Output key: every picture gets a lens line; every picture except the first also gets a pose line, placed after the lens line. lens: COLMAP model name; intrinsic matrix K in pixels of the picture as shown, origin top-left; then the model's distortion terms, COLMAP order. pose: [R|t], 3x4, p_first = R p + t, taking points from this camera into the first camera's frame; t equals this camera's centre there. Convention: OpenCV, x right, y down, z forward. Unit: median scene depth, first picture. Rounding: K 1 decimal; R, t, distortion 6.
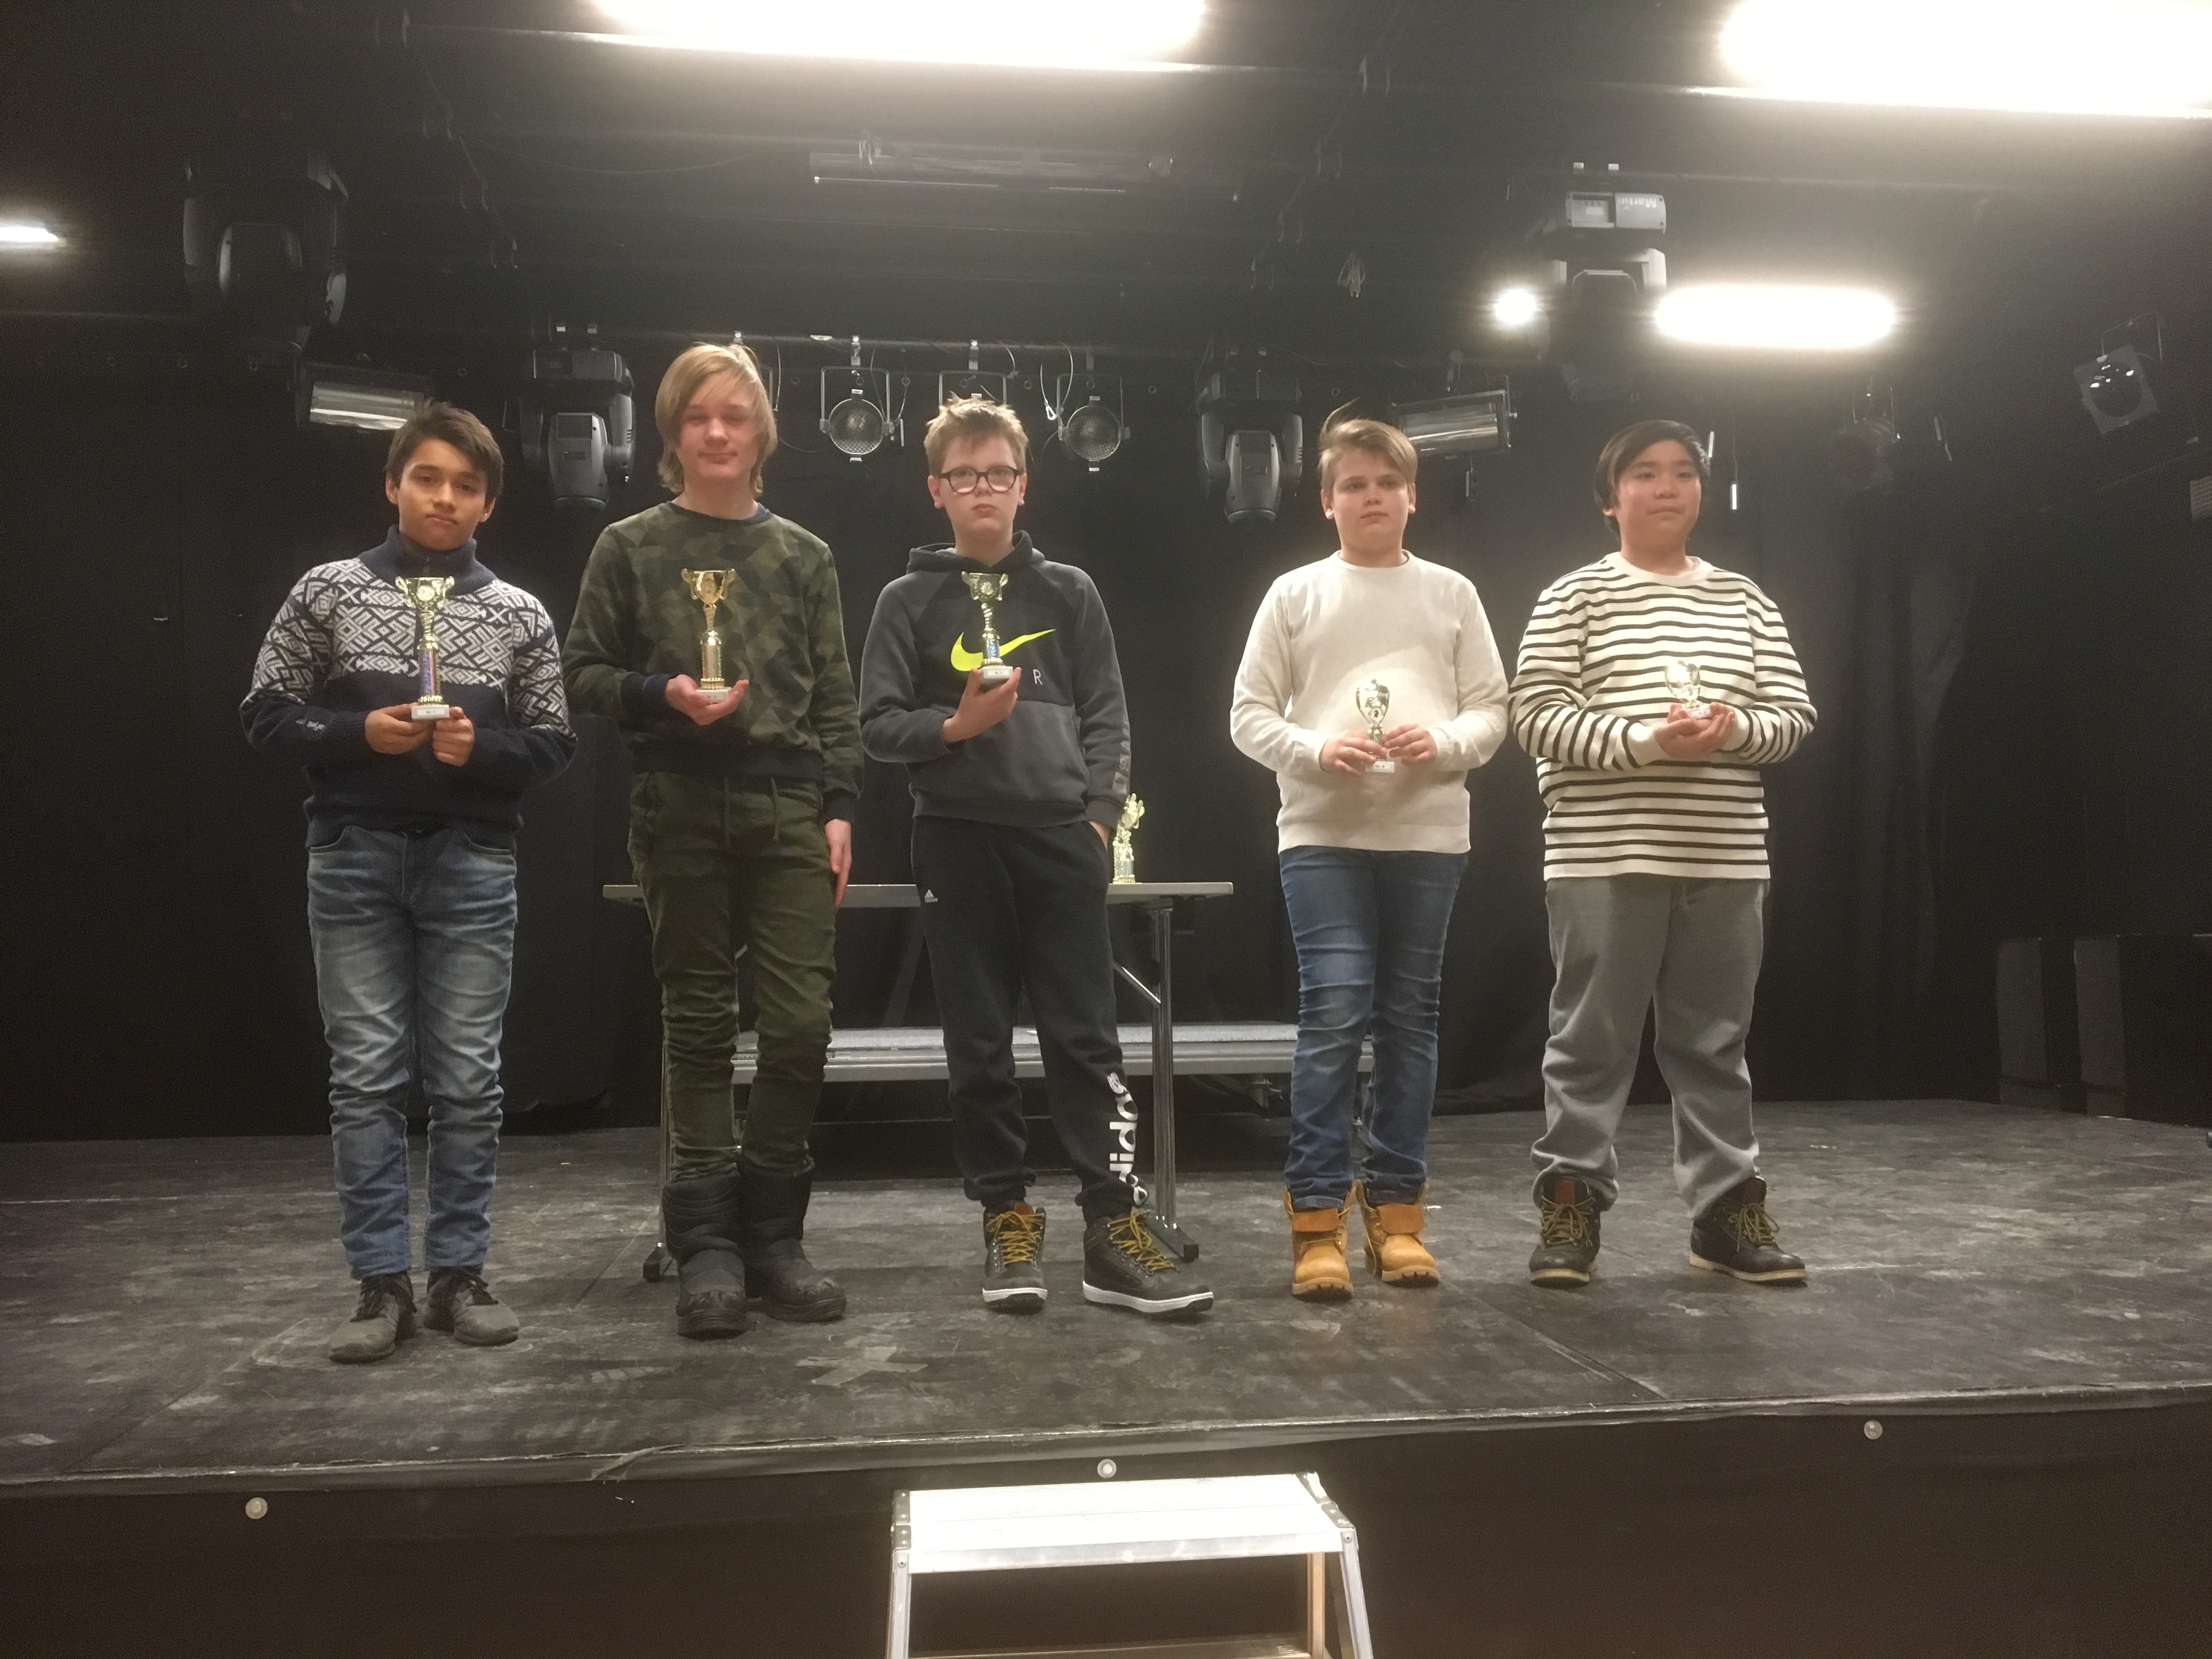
lens RADIAL K [[1861.3, 0, 1096.7], [0, 1861.3, 839.7], [0, 0, 1]] dist [0.074107, -0.119511]
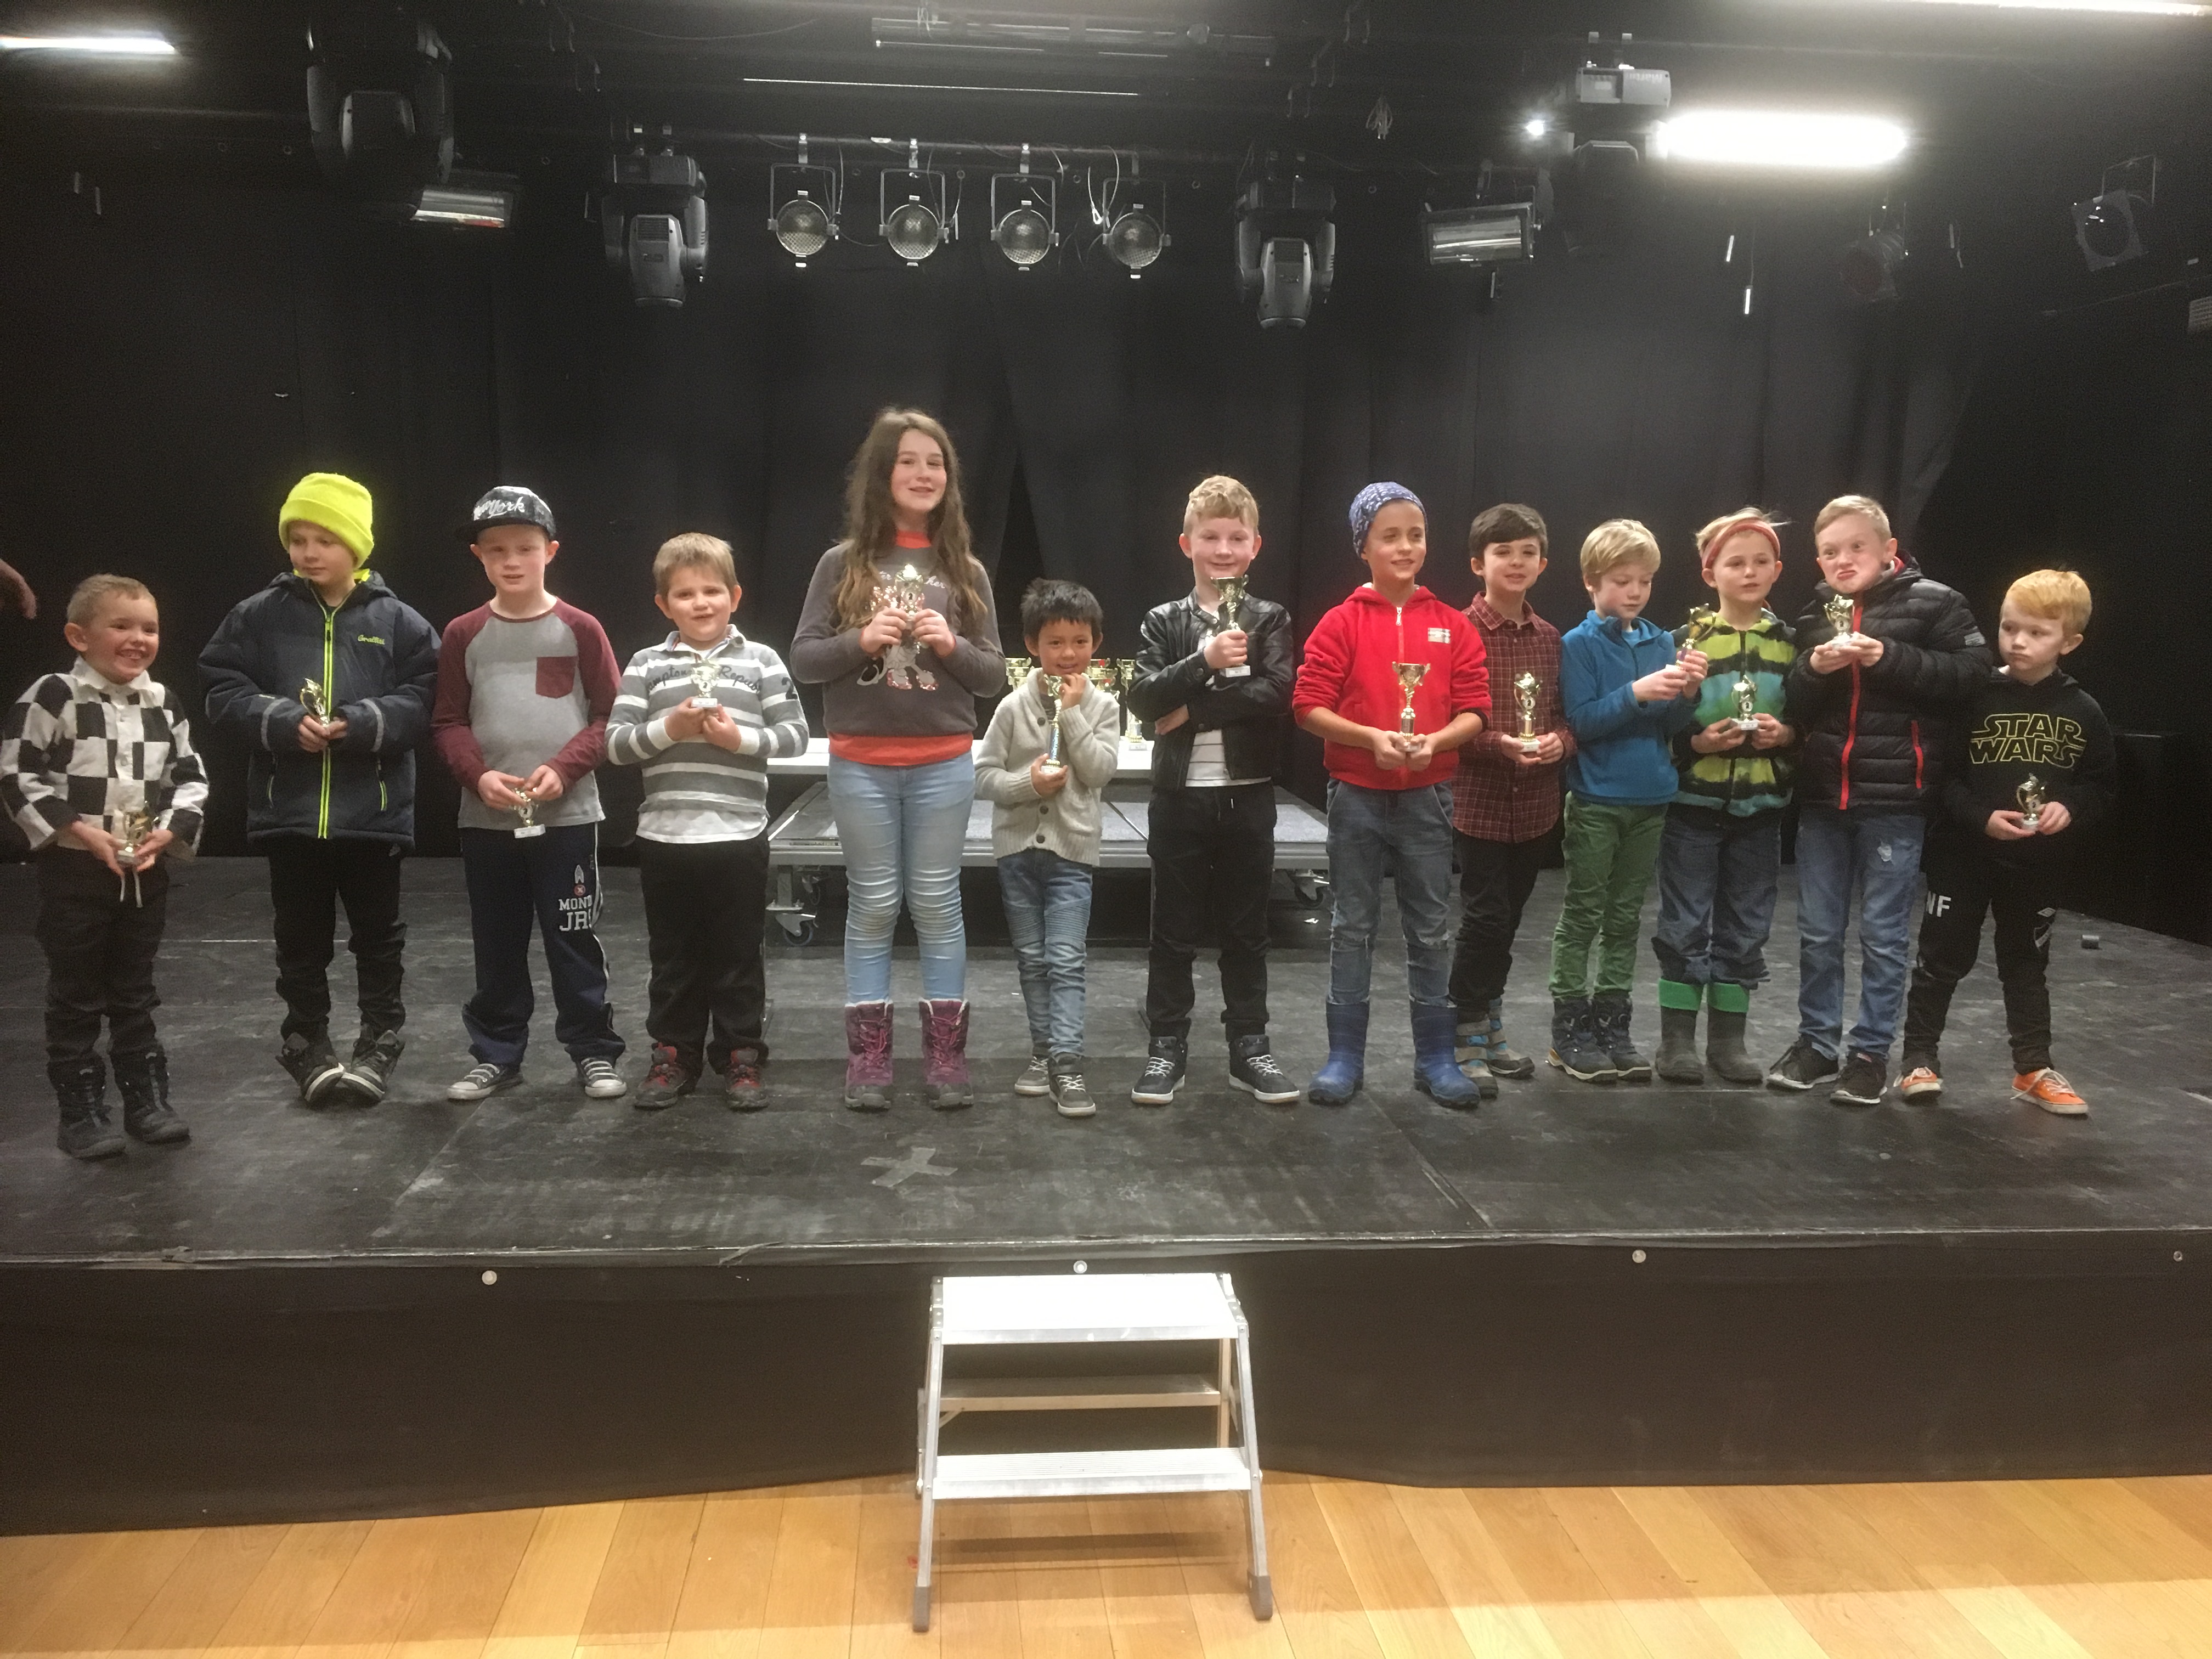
lens RADIAL K [[1861.3, 0, 1097.5], [0, 1861.3, 842.6], [0, 0, 1]] dist [0.074107, -0.119511]
pose [[0.999113, 0.032902, -0.026272, 0.019242], [-0.027224, 0.980816, 0.193026, -0.107573], [0.032119, -0.192140, 0.980842, -0.137106]]
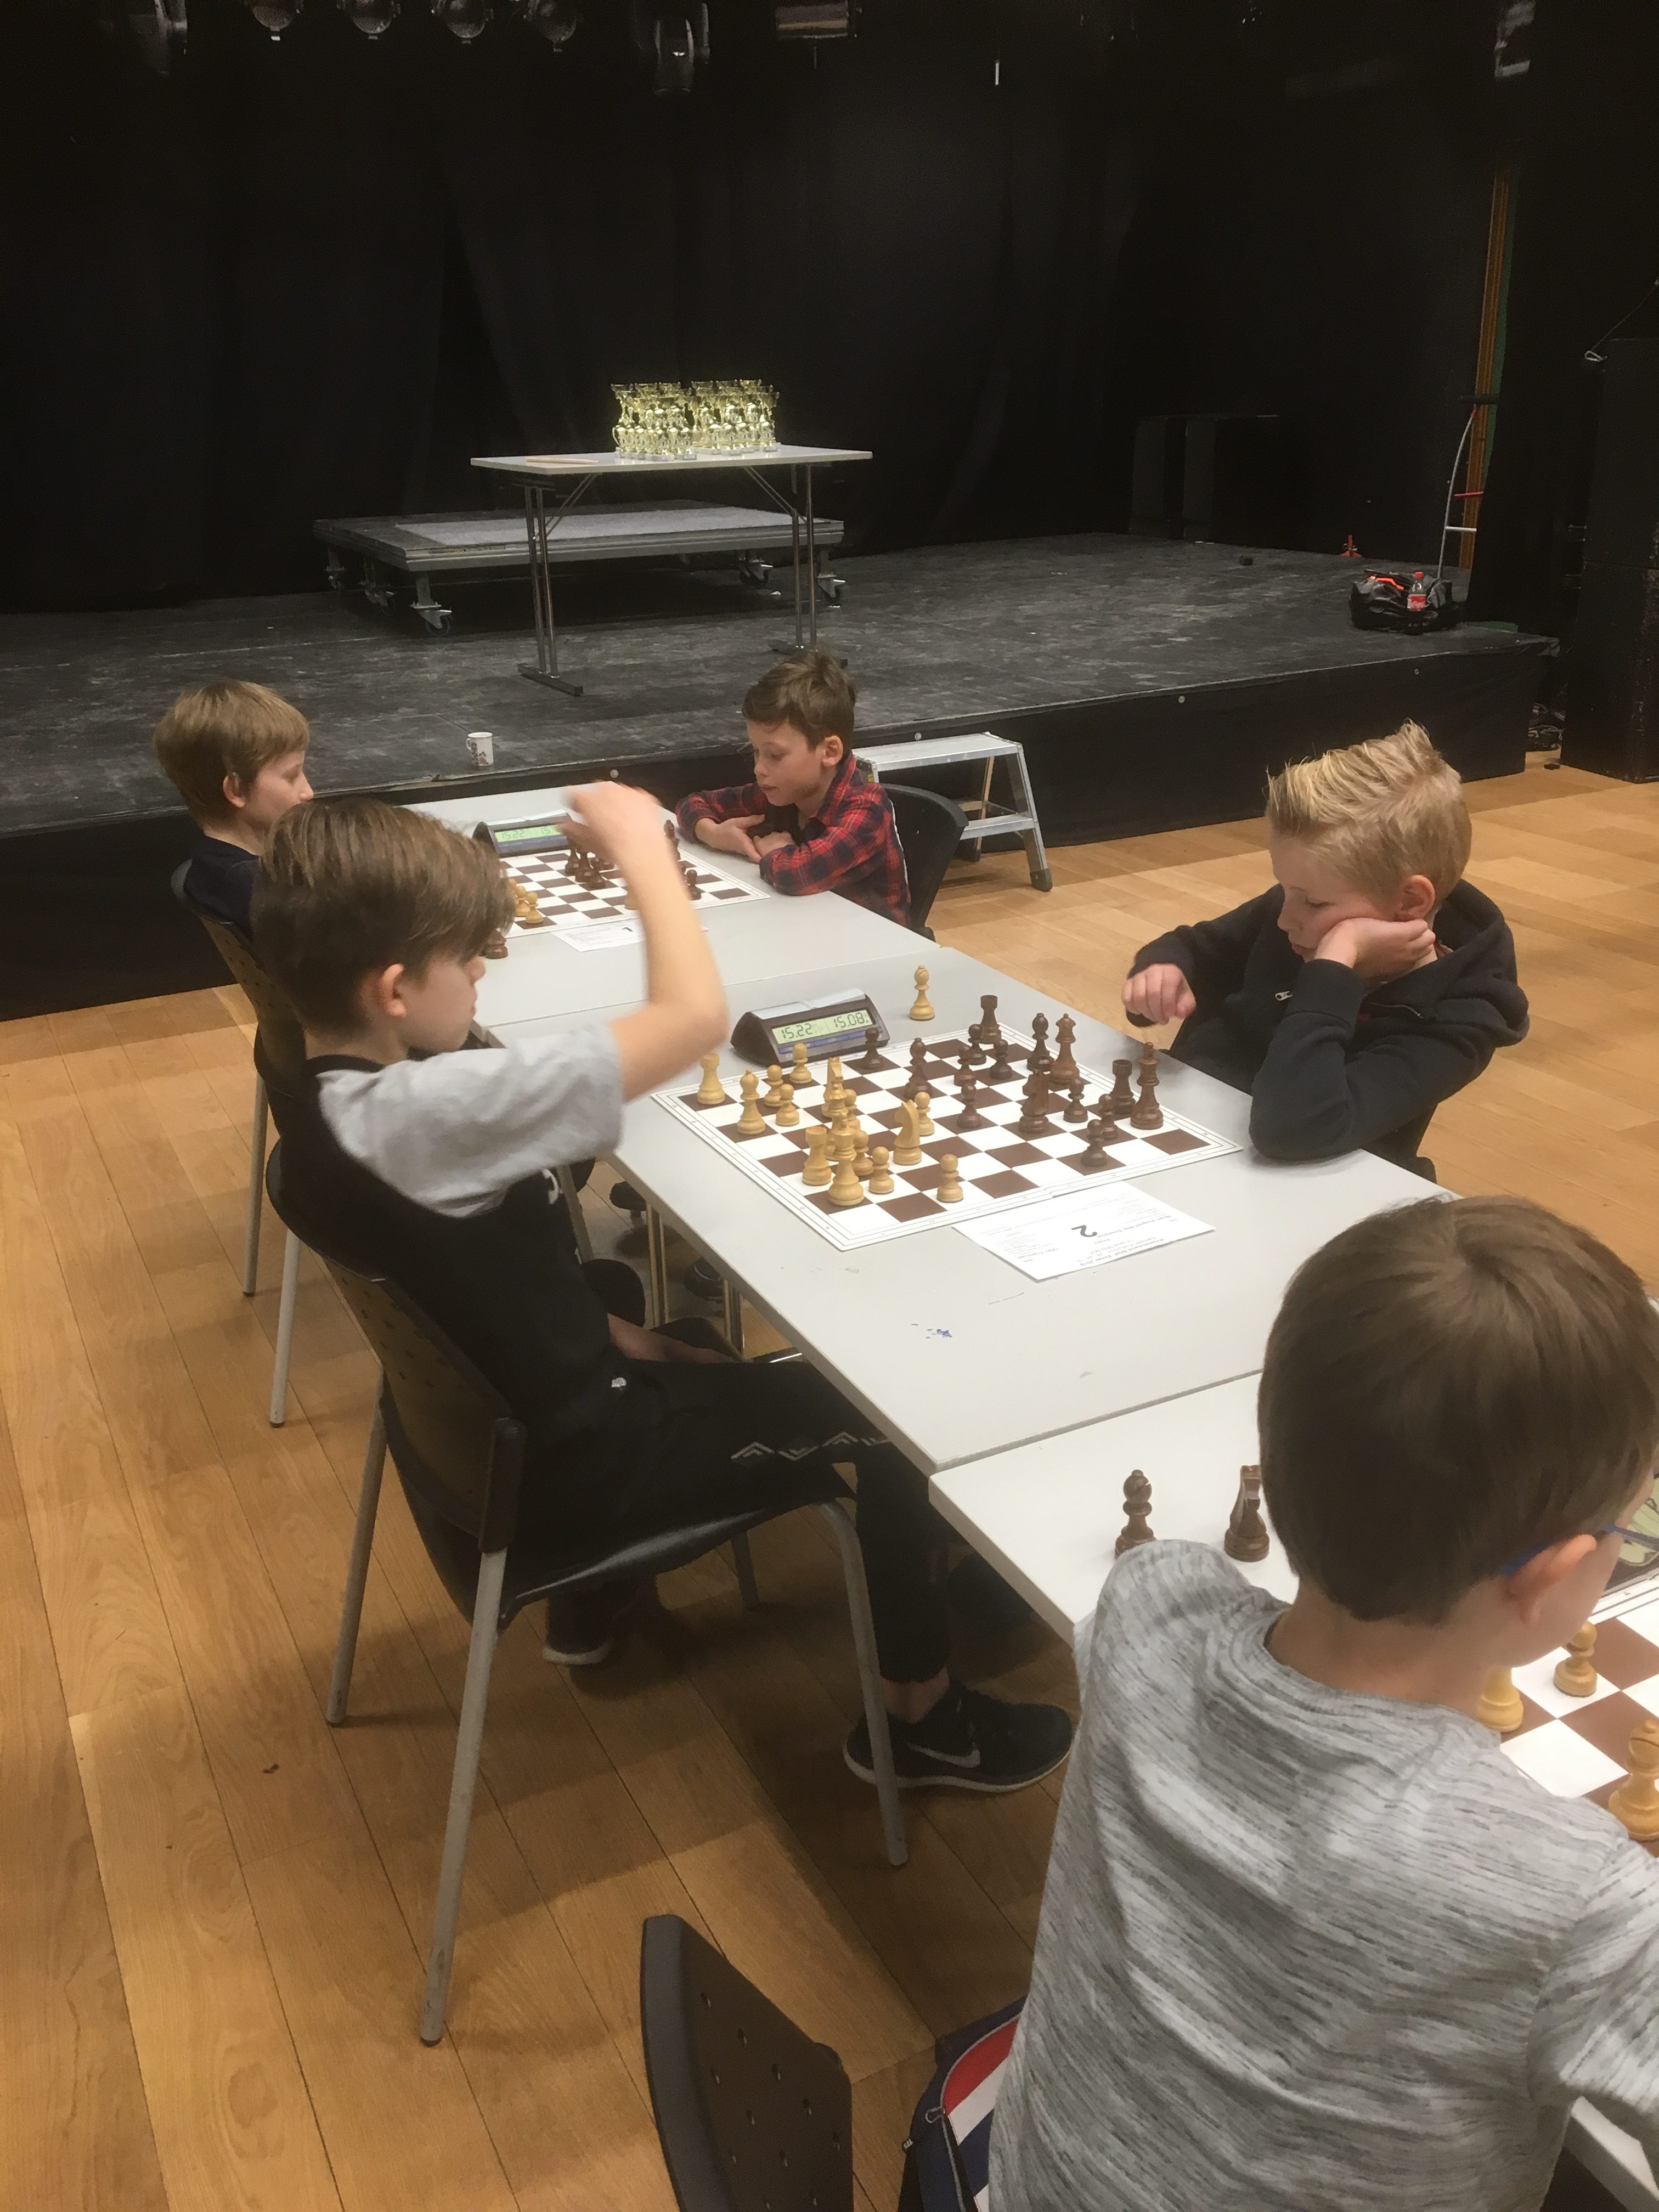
lens RADIAL K [[1861.3, 0, 834.3], [0, 1861.3, 1110.9], [0, 0, 1]] dist [0.074107, -0.119511]
pose [[0.936902, -0.141261, 0.319782, -0.415867], [-0.009833, 0.903717, 0.428017, -0.118844], [-0.349454, -0.404155, 0.845305, -0.544865]]
